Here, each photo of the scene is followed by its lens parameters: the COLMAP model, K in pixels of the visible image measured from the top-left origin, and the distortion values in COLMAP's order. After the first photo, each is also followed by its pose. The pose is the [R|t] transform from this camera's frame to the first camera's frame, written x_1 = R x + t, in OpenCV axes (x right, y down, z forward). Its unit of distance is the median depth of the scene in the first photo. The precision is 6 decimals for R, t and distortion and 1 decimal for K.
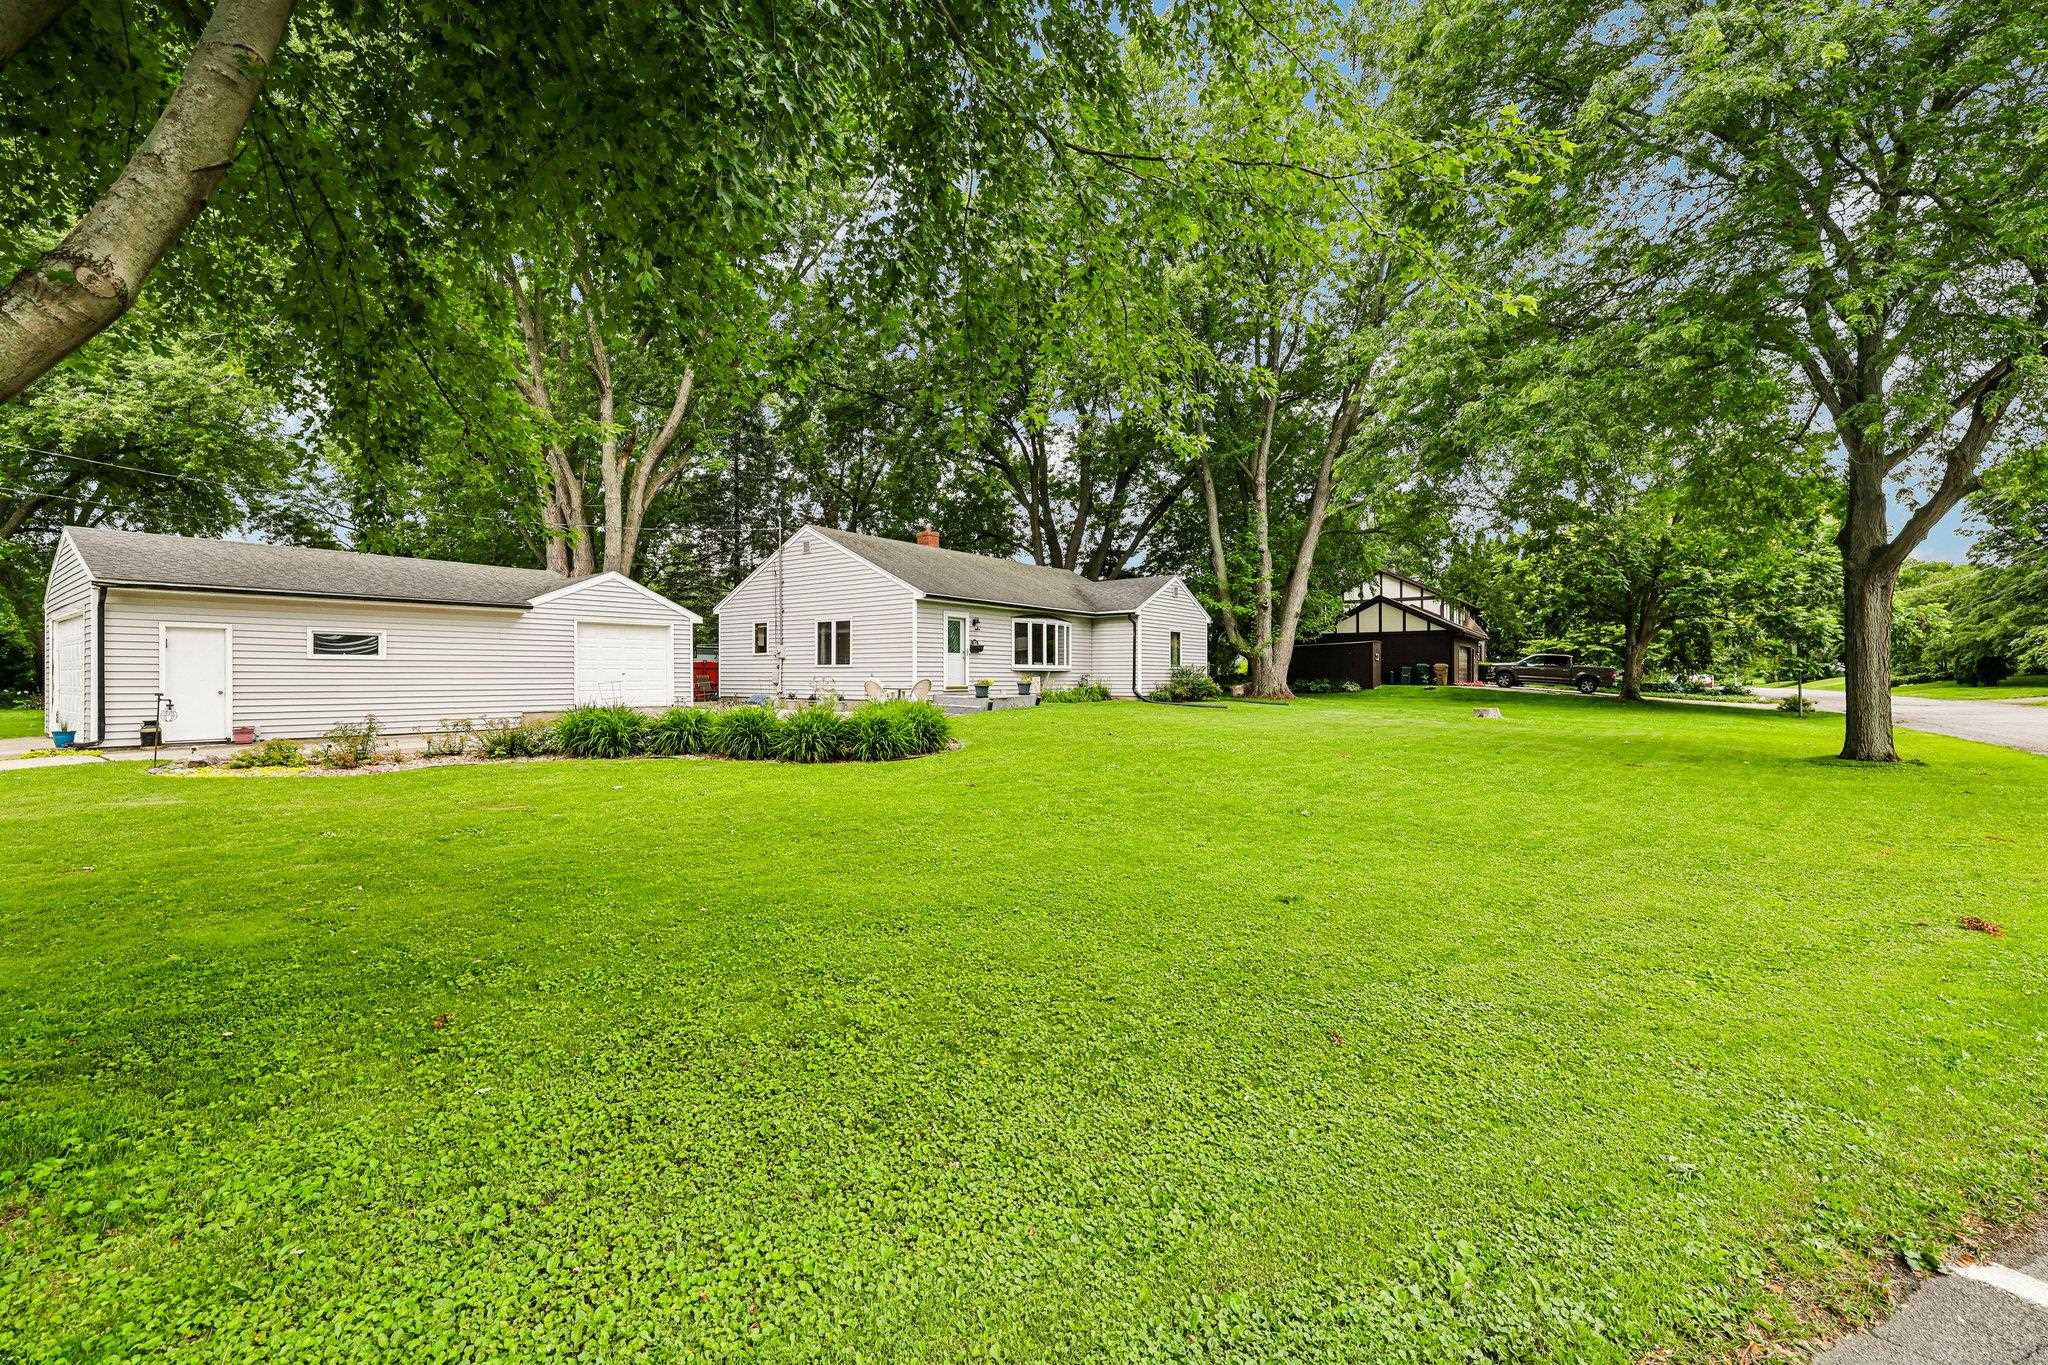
lens RADIAL K [[884.4, 0, 1042.0], [0, 884.4, 676.1], [0, 0, 1]] dist [-0.027296, -0.000112]
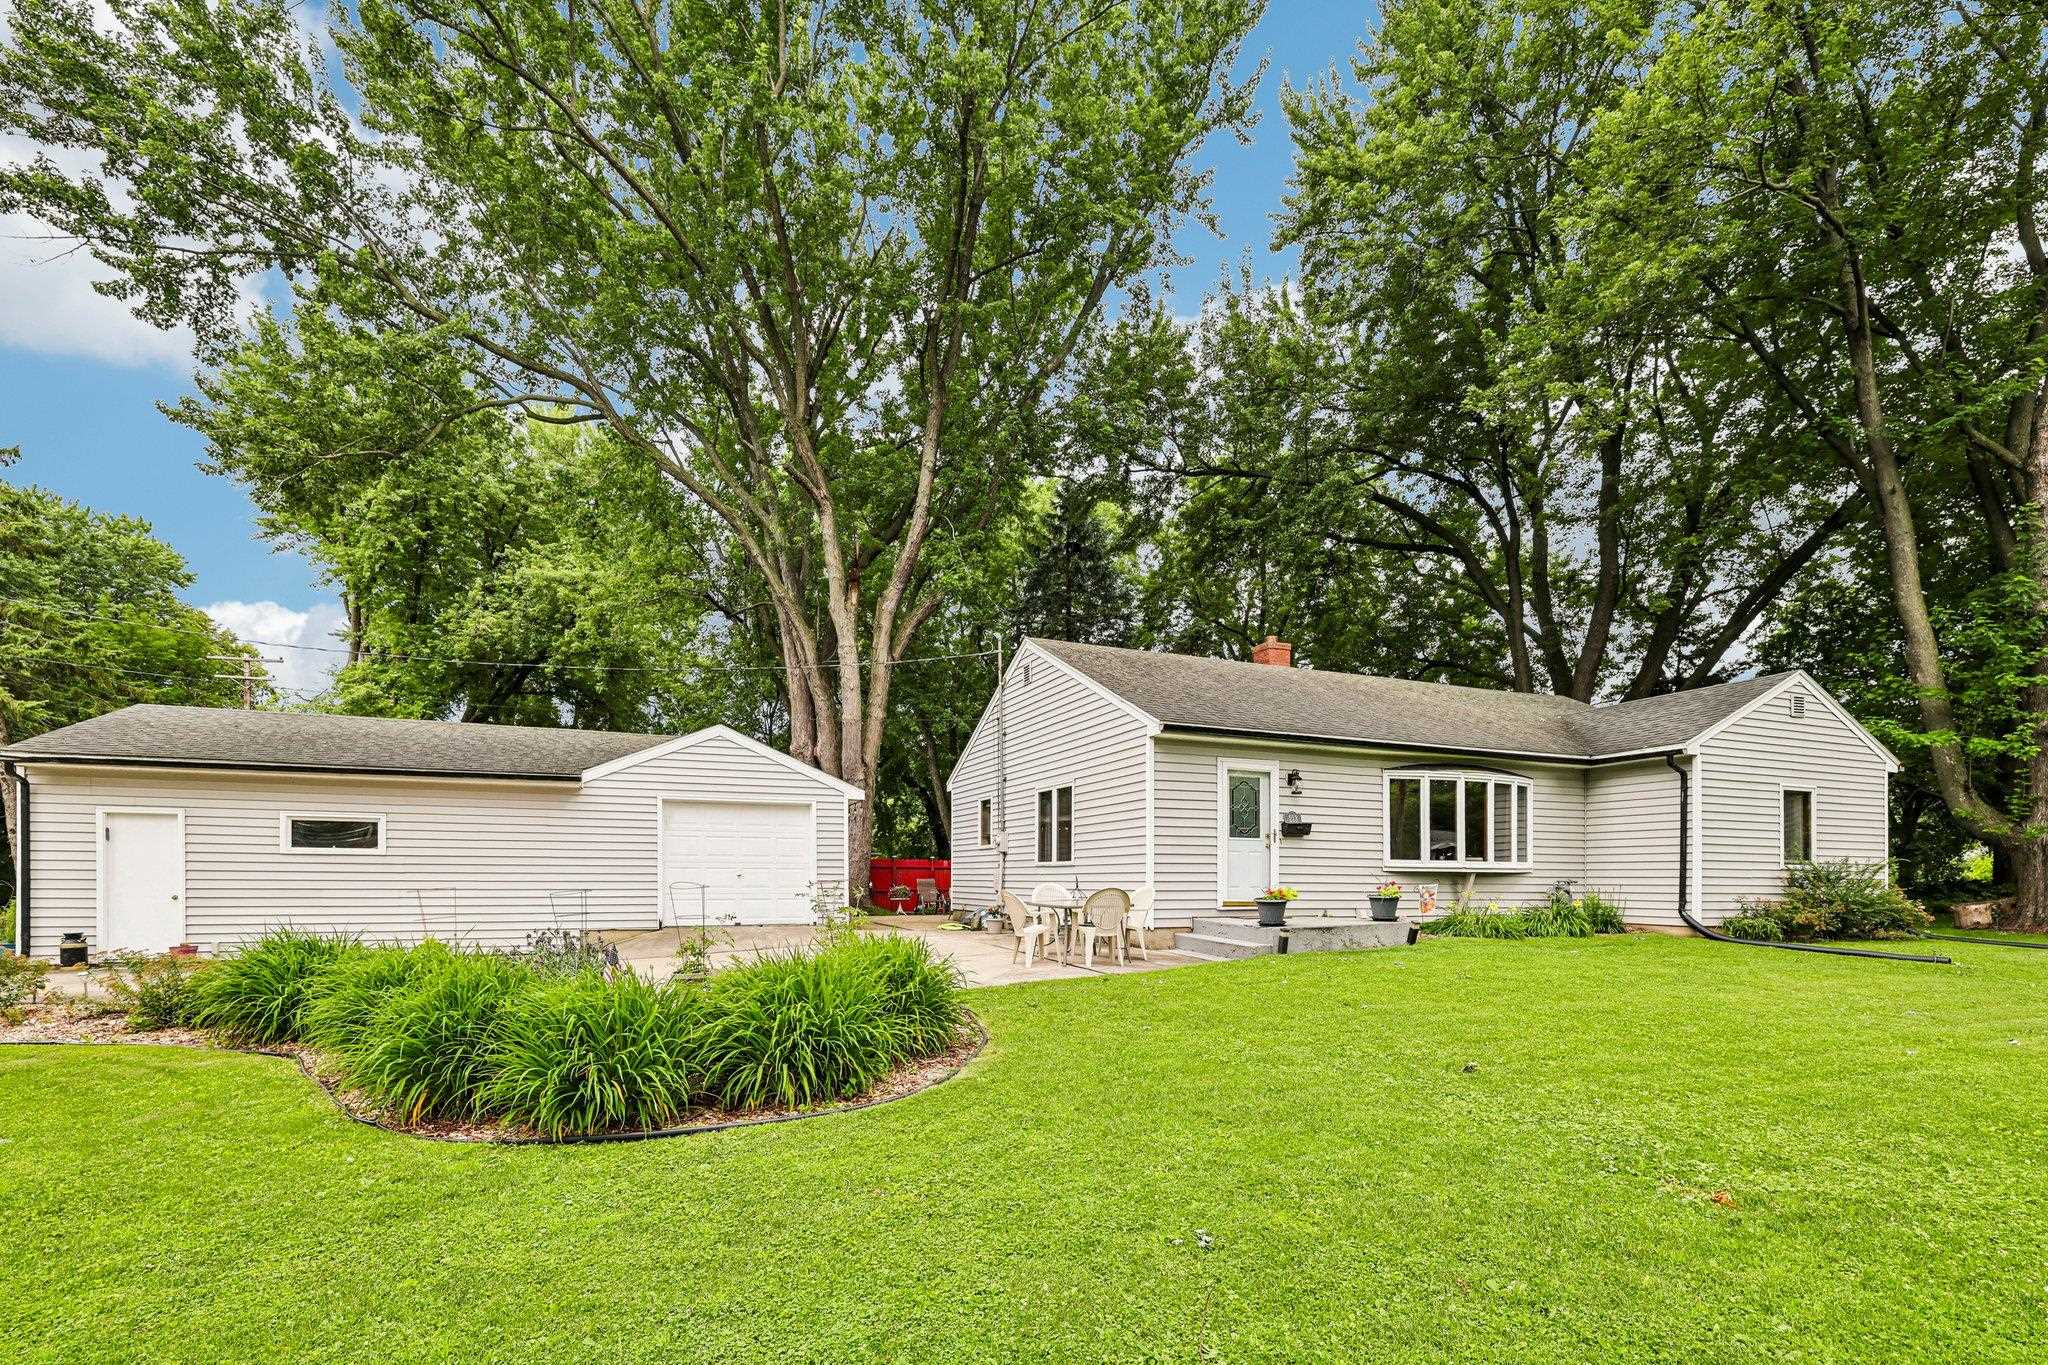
lens RADIAL K [[966.7, 0, 992.8], [0, 966.7, 856.9], [0, 0, 1]] dist [-0.006738, 0.000088]
pose [[0.843161, -0.007430, -0.537610, 0.070622], [-0.005334, 0.999740, -0.022182, -0.001123], [0.537635, 0.021570, 0.842902, 0.366121]]
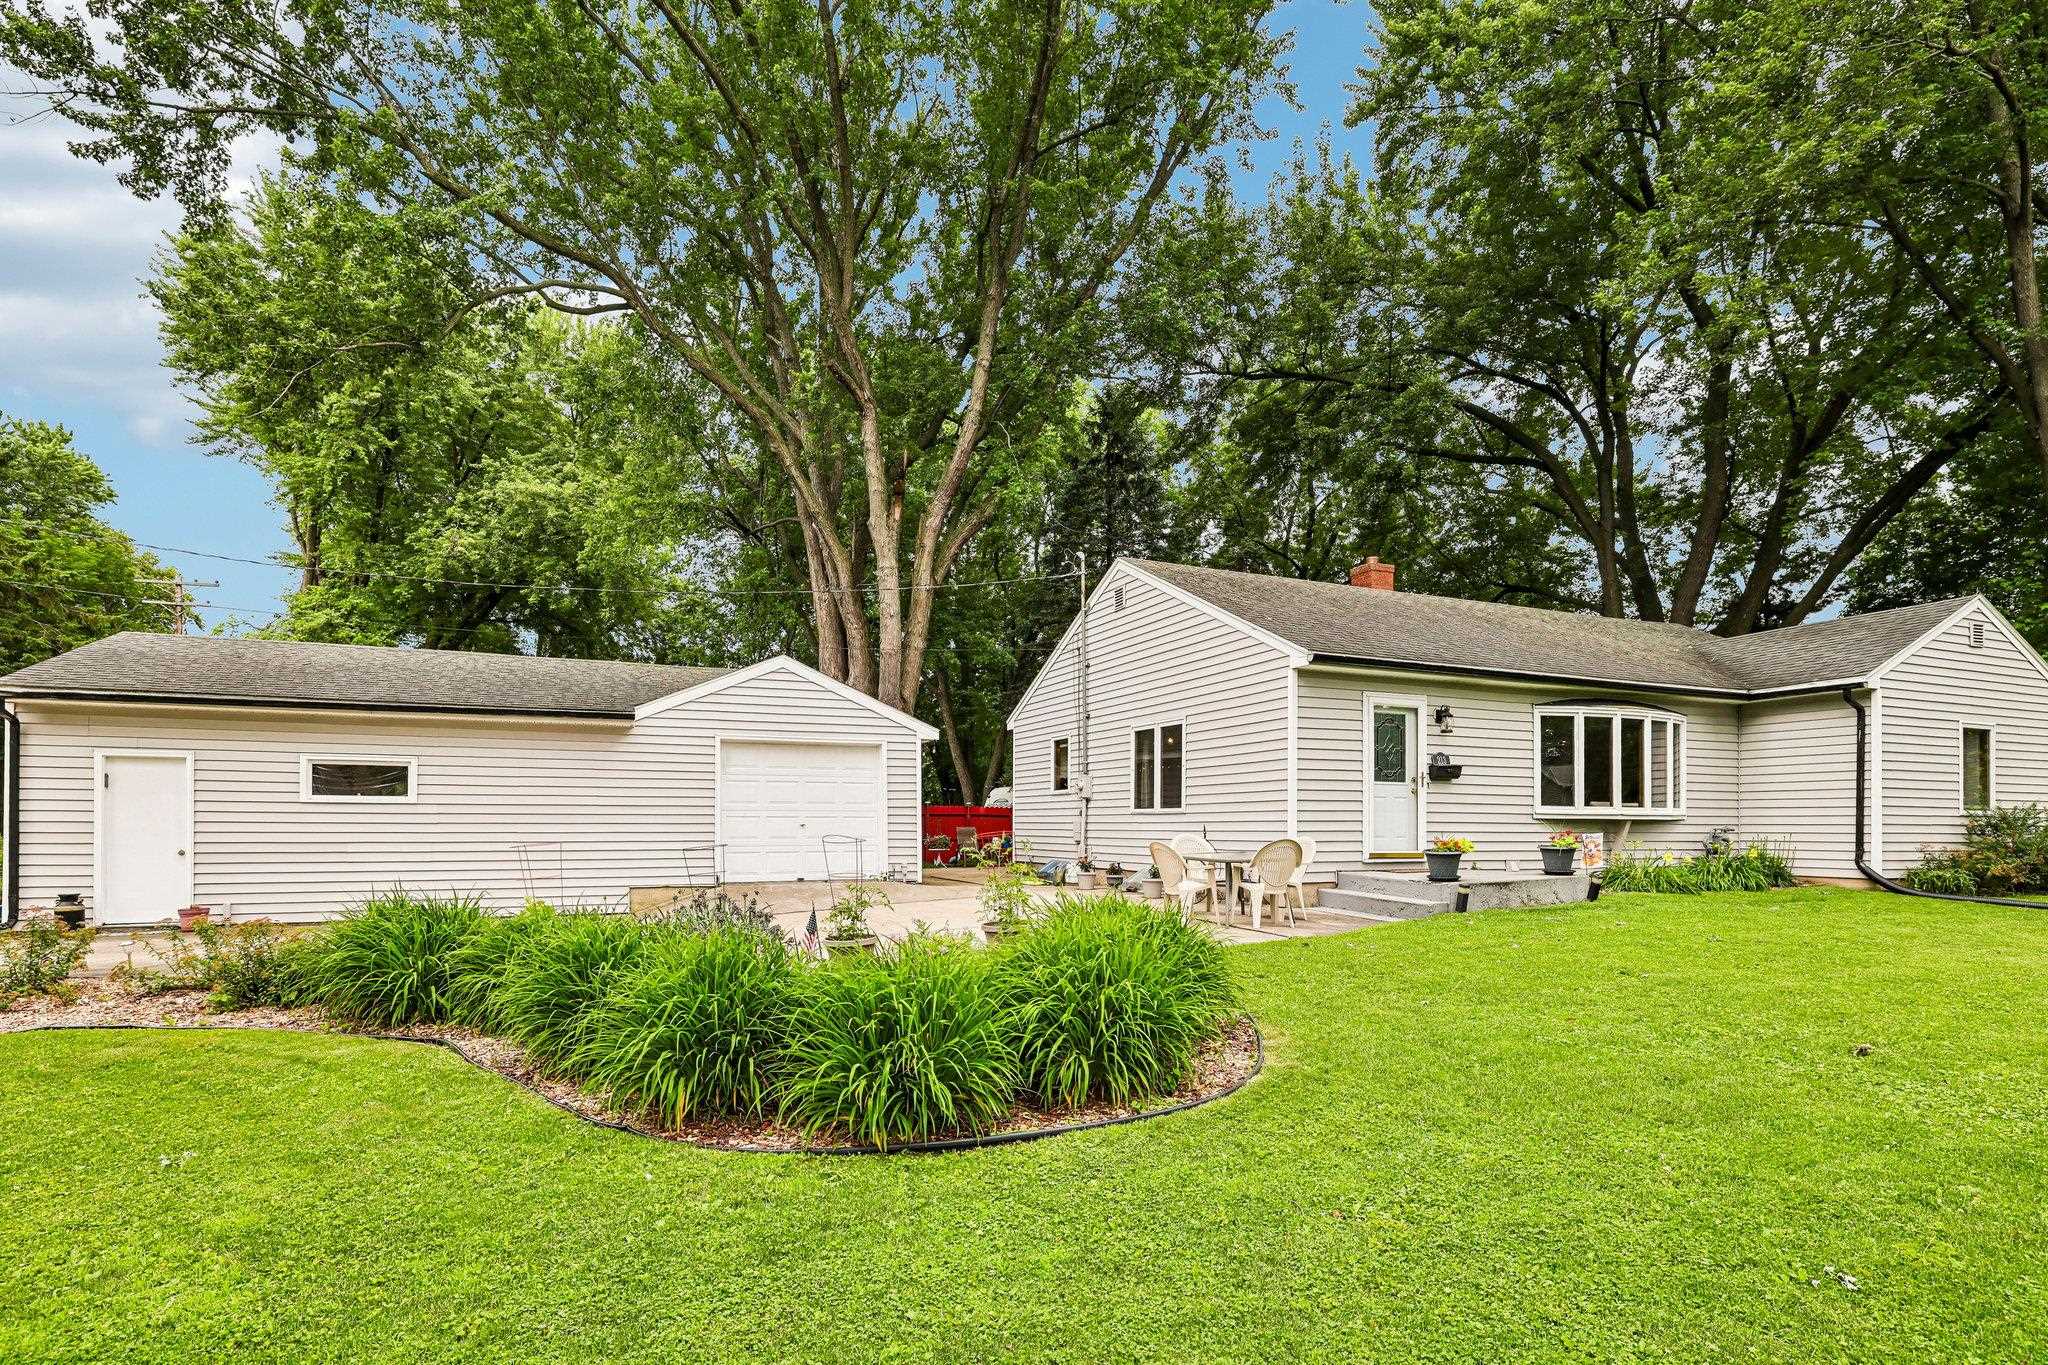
lens RADIAL K [[1053.1, 0, 984.8], [0, 1053.1, 822.0], [0, 0, 1]] dist [-0.009150, 0.002418]
pose [[0.851104, 0.000895, -0.524996, 0.009410], [-0.002408, 0.999995, -0.002199, -0.002603], [0.524991, 0.003135, 0.851102, 0.345408]]
